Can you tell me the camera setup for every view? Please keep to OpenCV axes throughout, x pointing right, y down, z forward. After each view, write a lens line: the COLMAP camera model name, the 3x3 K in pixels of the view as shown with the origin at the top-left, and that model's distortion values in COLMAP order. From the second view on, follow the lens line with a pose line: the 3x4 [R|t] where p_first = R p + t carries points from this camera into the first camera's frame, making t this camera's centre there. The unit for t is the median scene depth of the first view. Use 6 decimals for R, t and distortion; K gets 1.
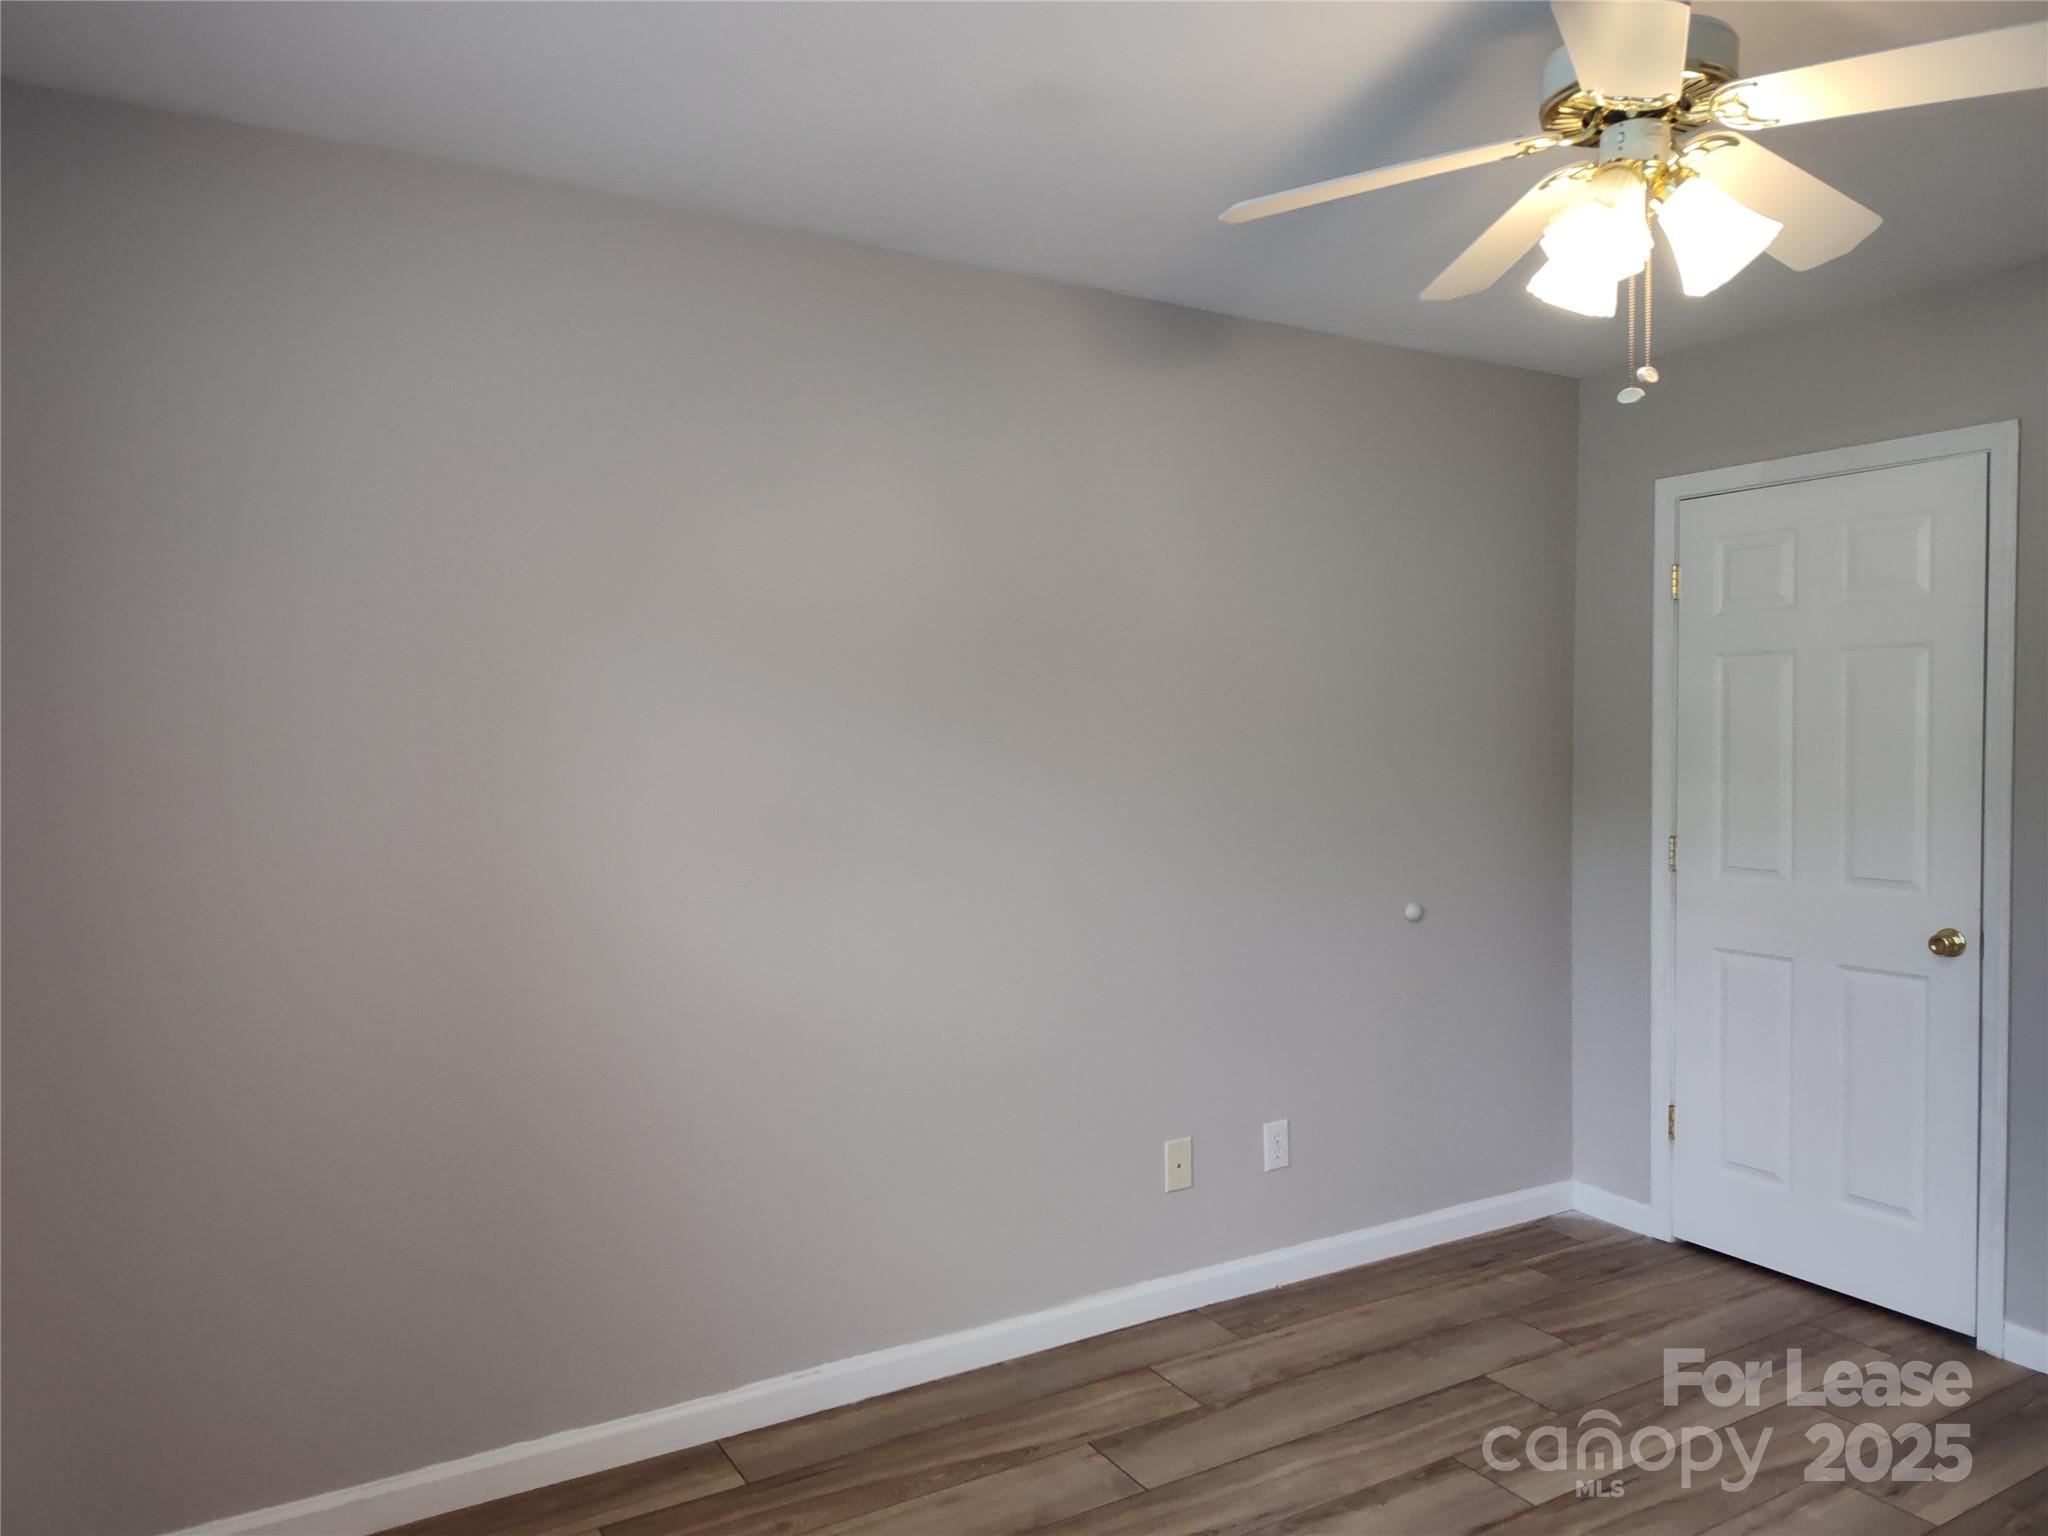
lens RADIAL K [[1392.2, 0, 1026.2], [0, 1392.2, 757.5], [0, 0, 1]] dist [0.035997, -0.031490]
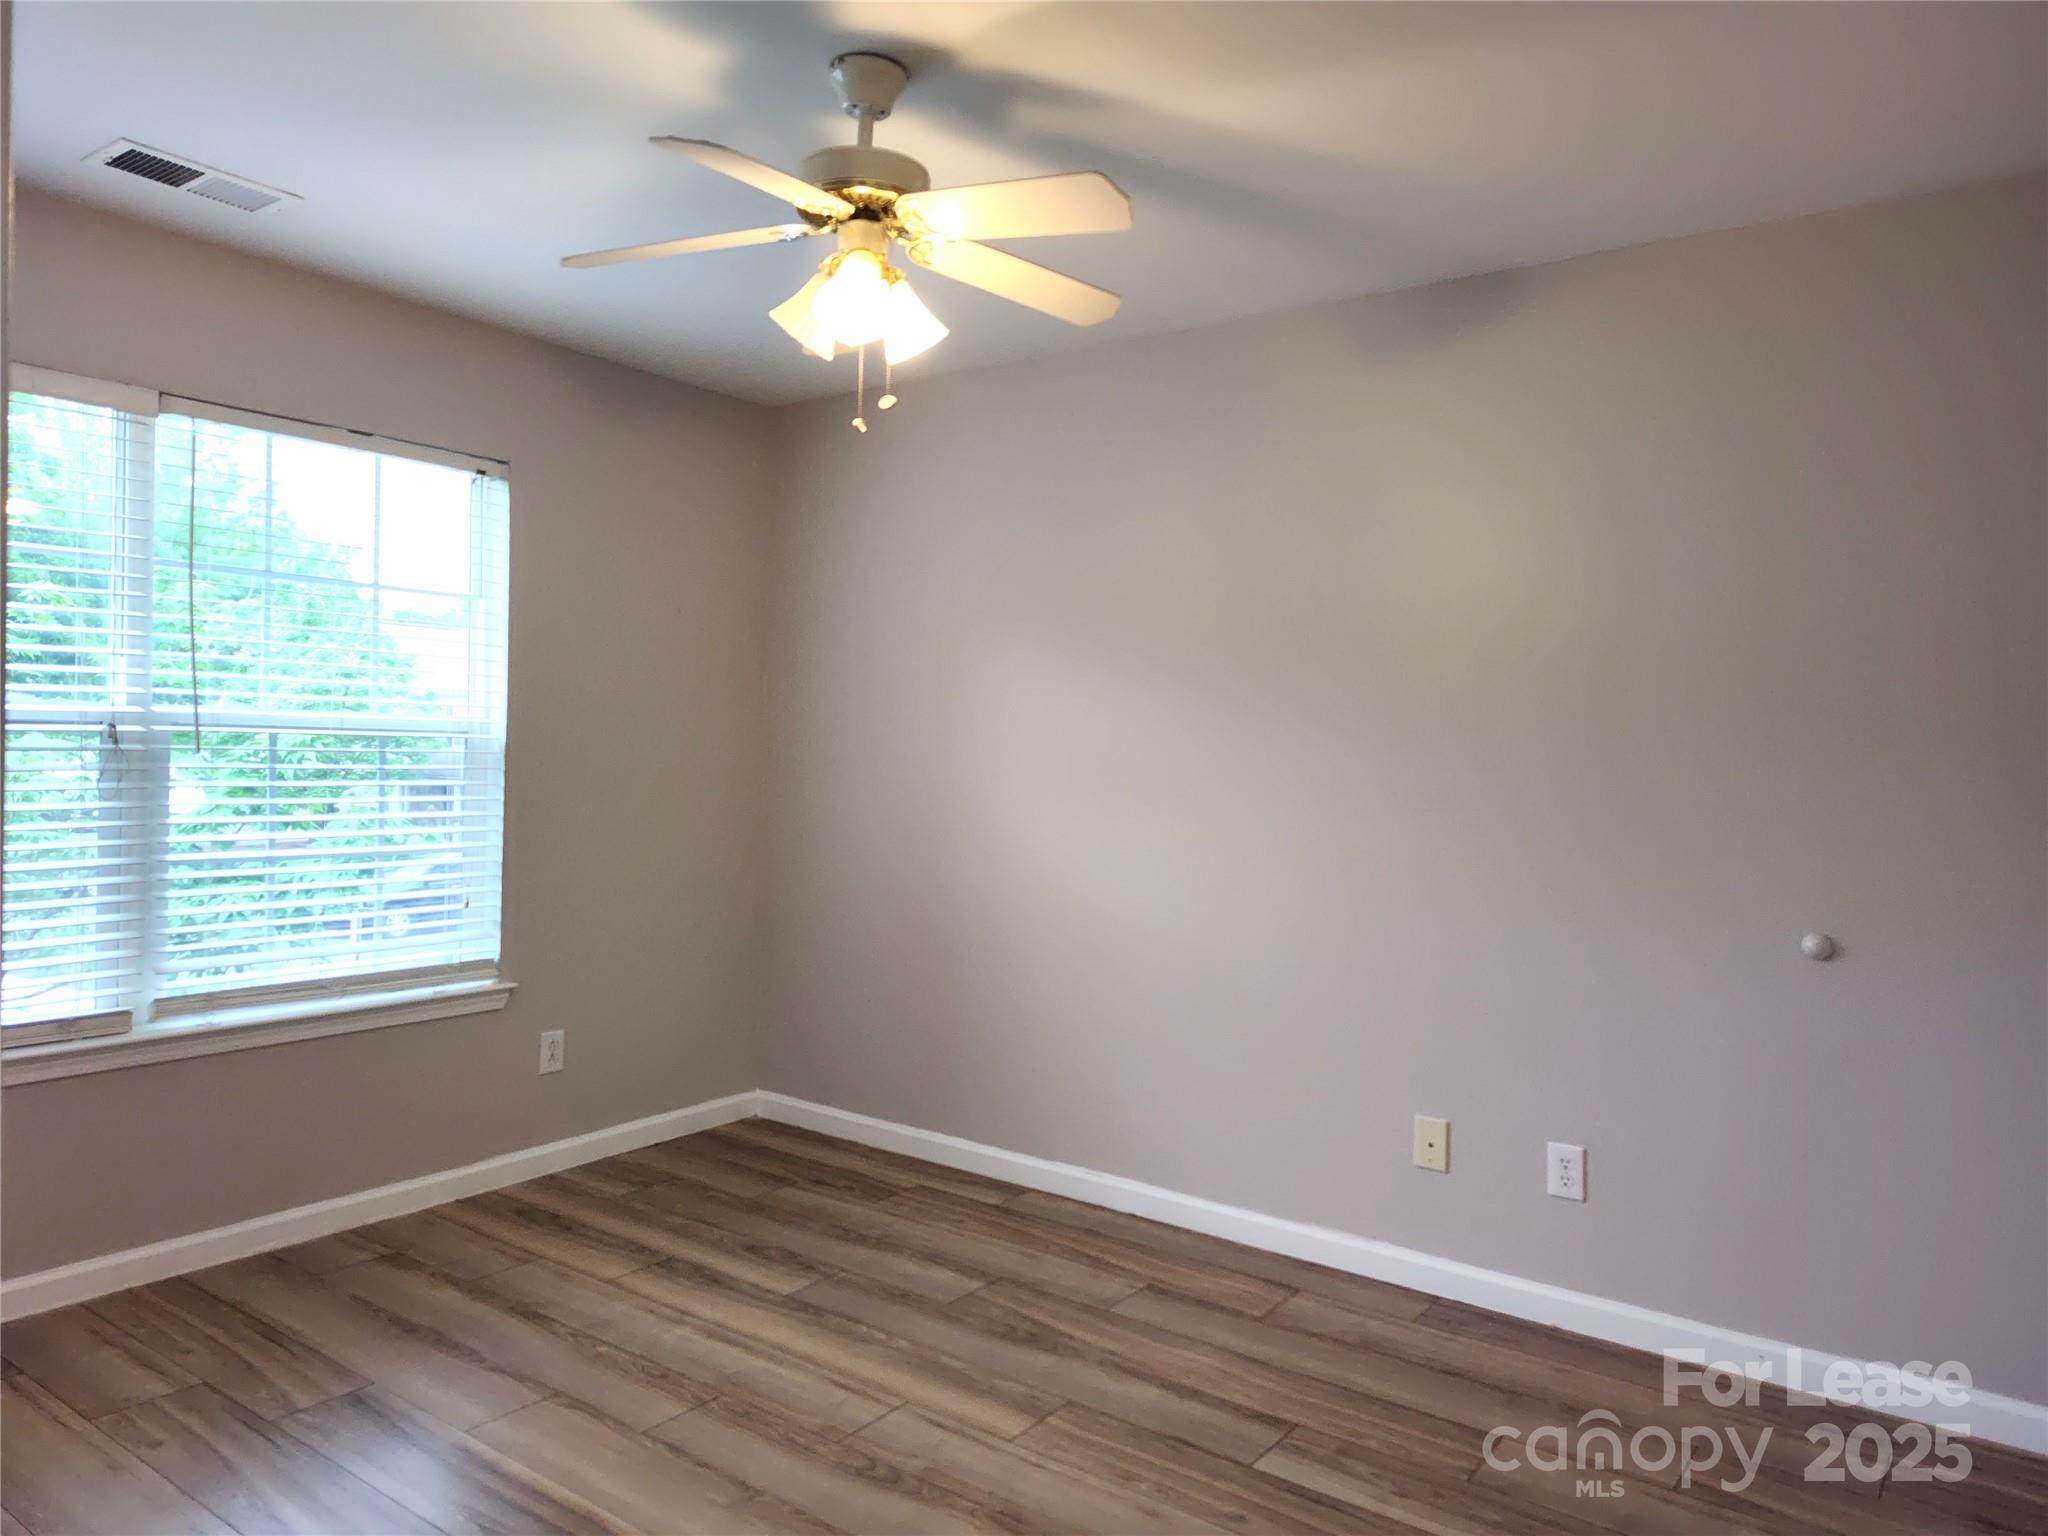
lens RADIAL K [[1392.2, 0, 1018.8], [0, 1392.2, 770.3], [0, 0, 1]] dist [0.035997, -0.031490]
pose [[0.365487, 0.024590, -0.930492, 1.109757], [-0.038635, 0.999190, 0.011230, 0.031947], [0.930014, 0.031845, 0.366141, 0.427209]]
